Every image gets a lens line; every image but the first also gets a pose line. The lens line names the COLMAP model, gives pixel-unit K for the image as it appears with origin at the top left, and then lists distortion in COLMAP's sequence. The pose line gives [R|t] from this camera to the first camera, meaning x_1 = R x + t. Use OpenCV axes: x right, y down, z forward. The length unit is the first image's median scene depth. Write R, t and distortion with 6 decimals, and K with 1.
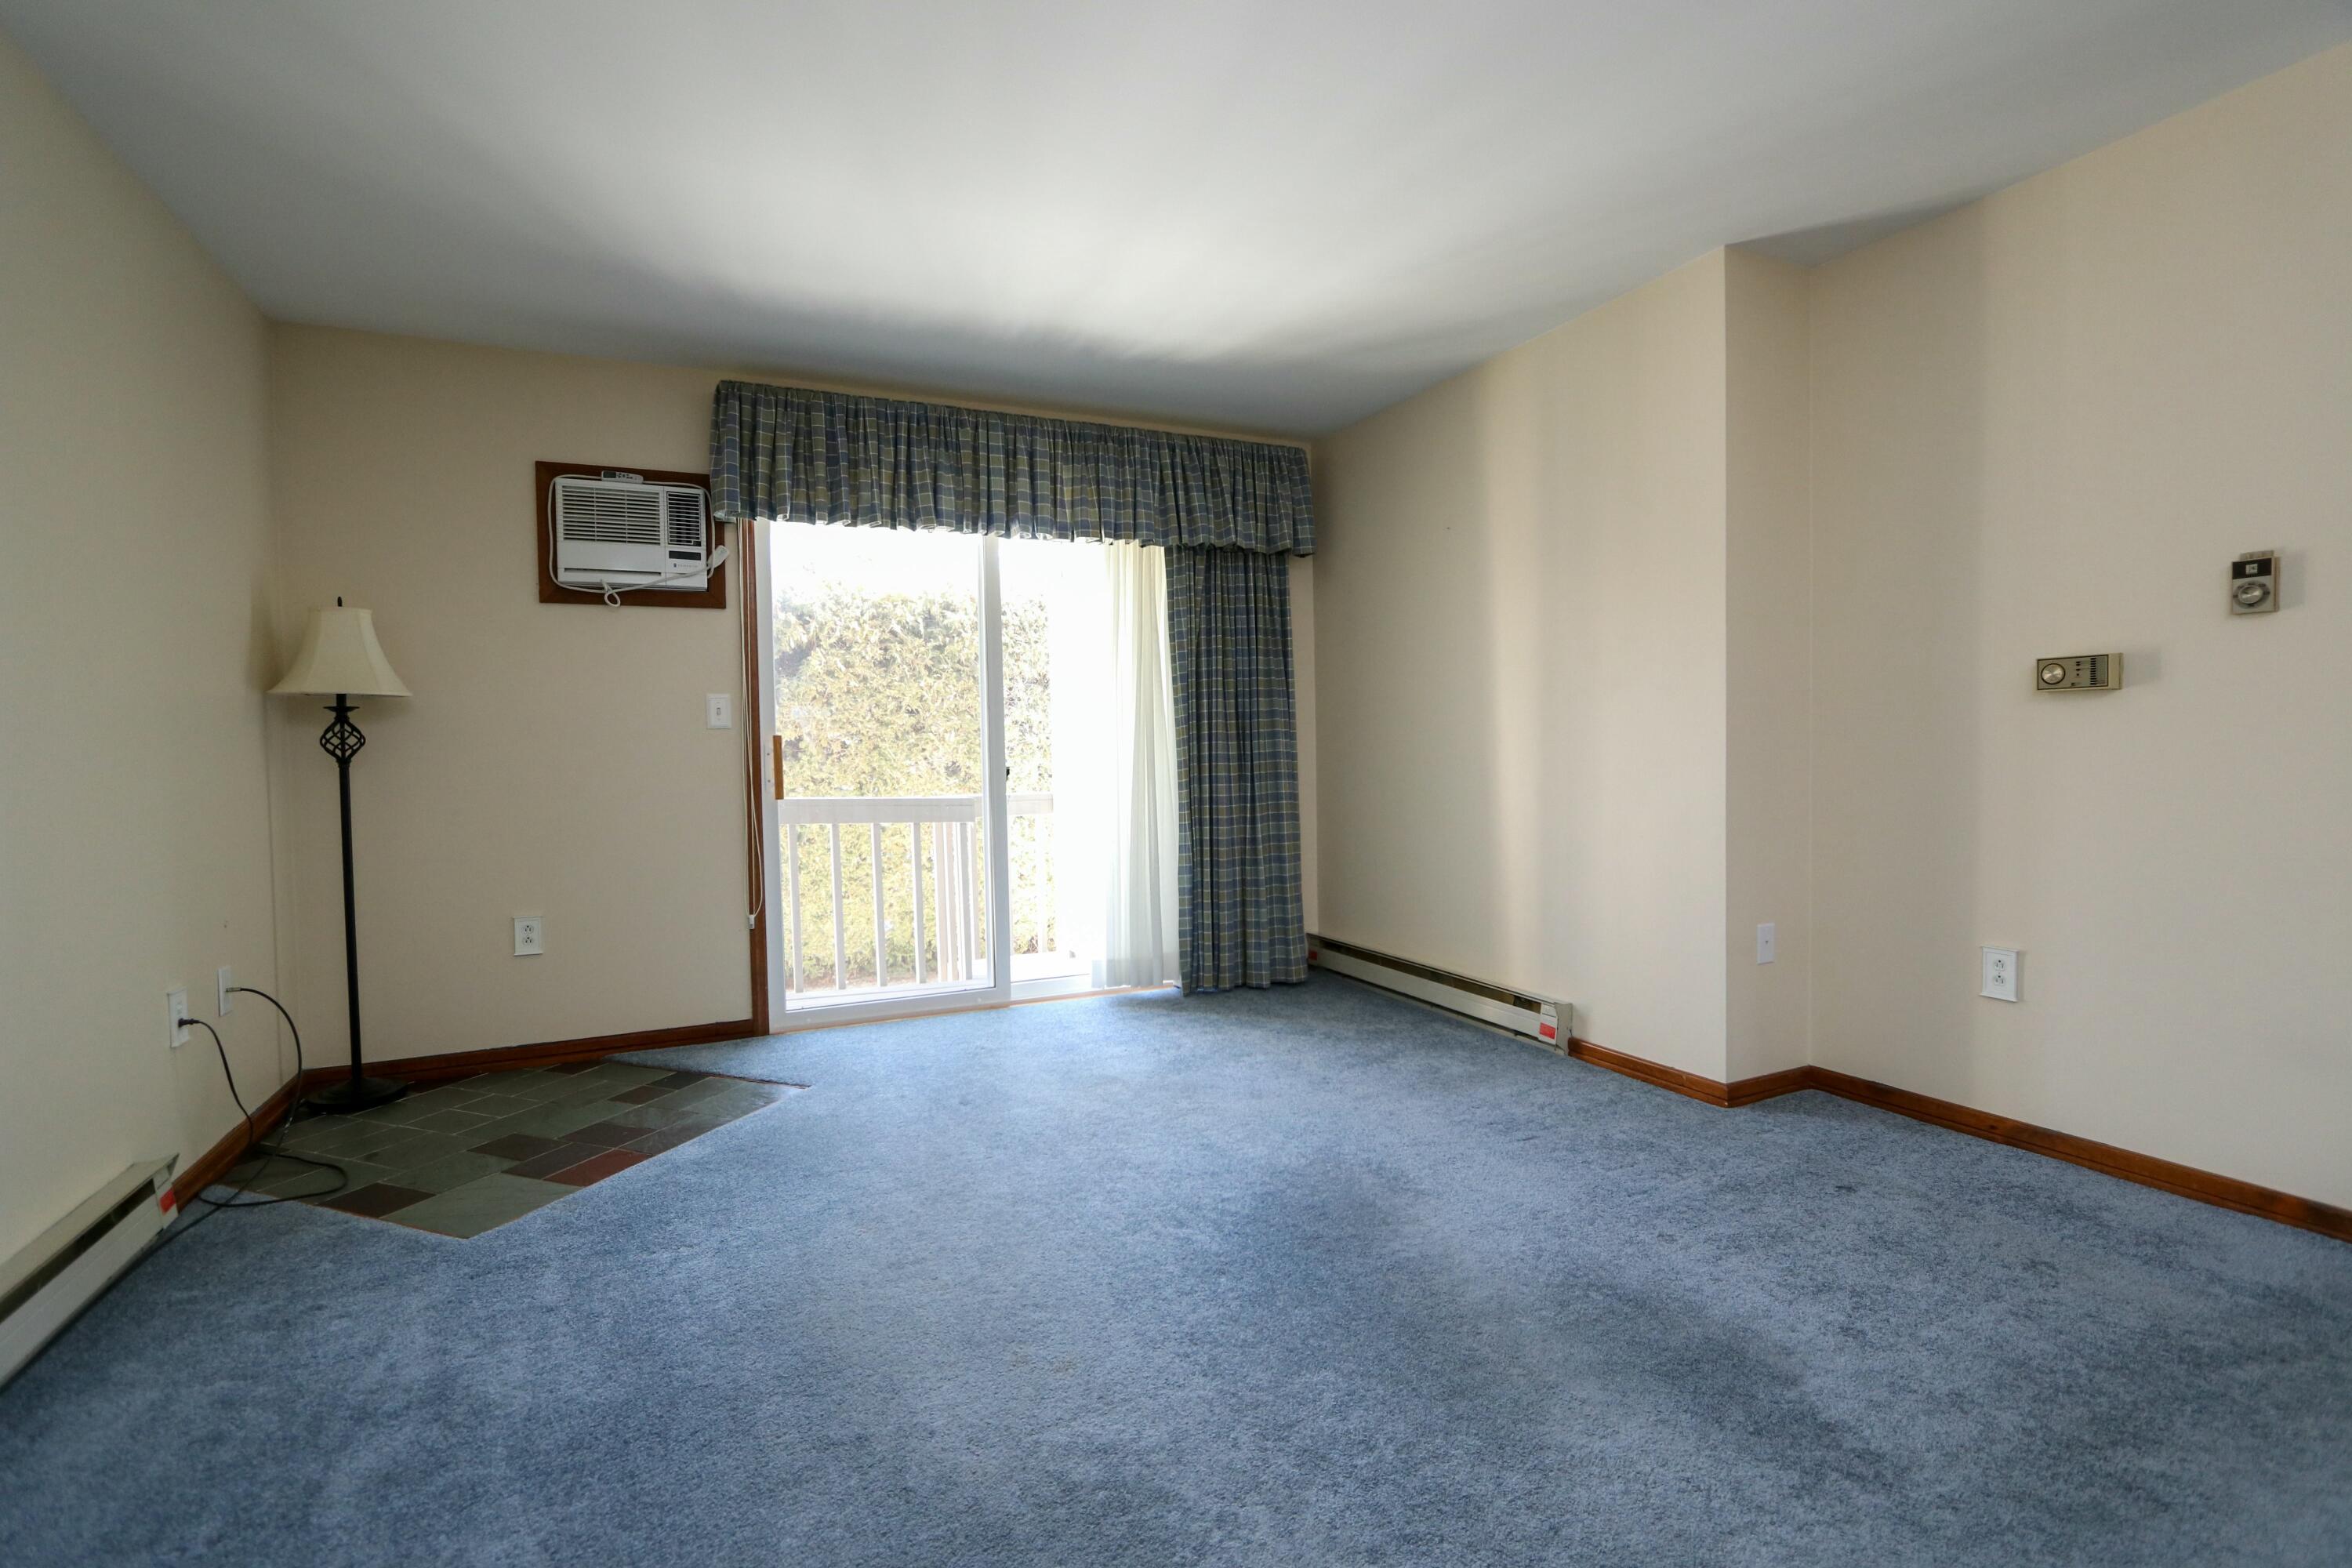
lens RADIAL K [[1086.6, 0, 1176.0], [0, 1086.6, 784.0], [0, 0, 1]] dist [-0.000868, 0.000062]
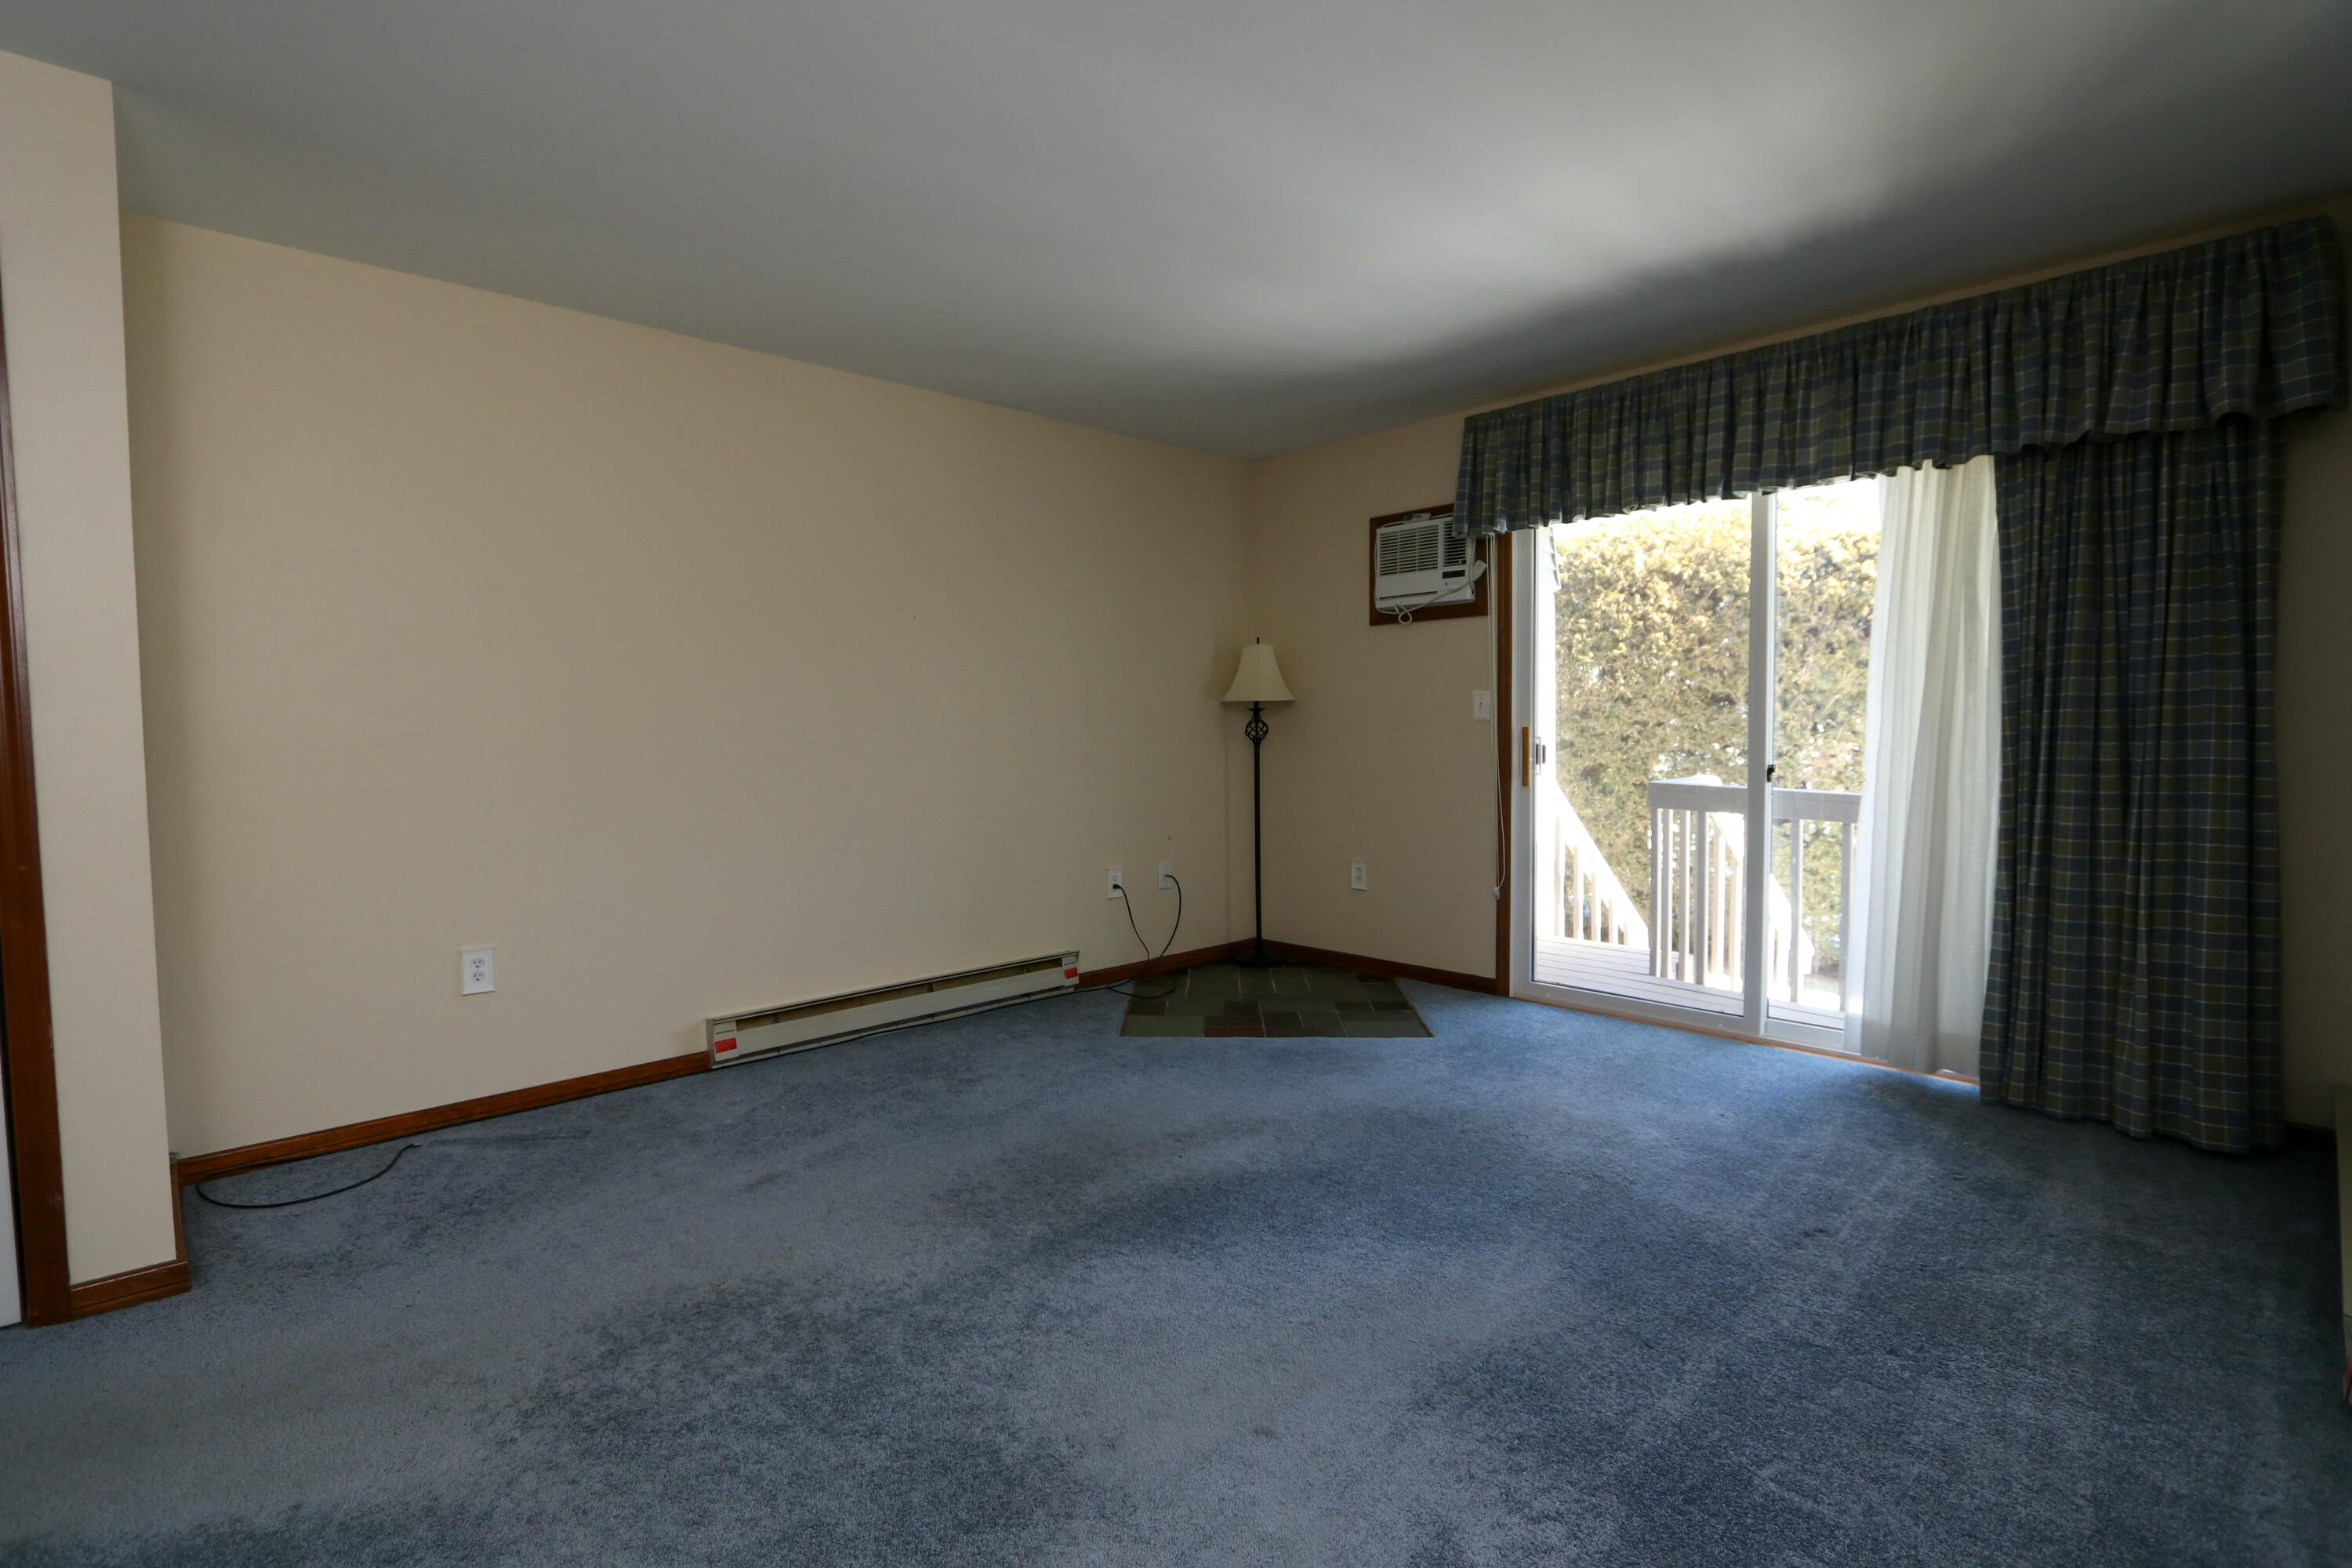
lens RADIAL K [[1110.3, 0, 1176.0], [0, 1110.3, 784.0], [0, 0, 1]] dist [-0.002444, -0.000774]
pose [[0.315347, 0.063582, -0.946844, 0.604315], [-0.027244, 0.997948, 0.057940, -0.044579], [0.948585, 0.007525, 0.316433, 0.334305]]
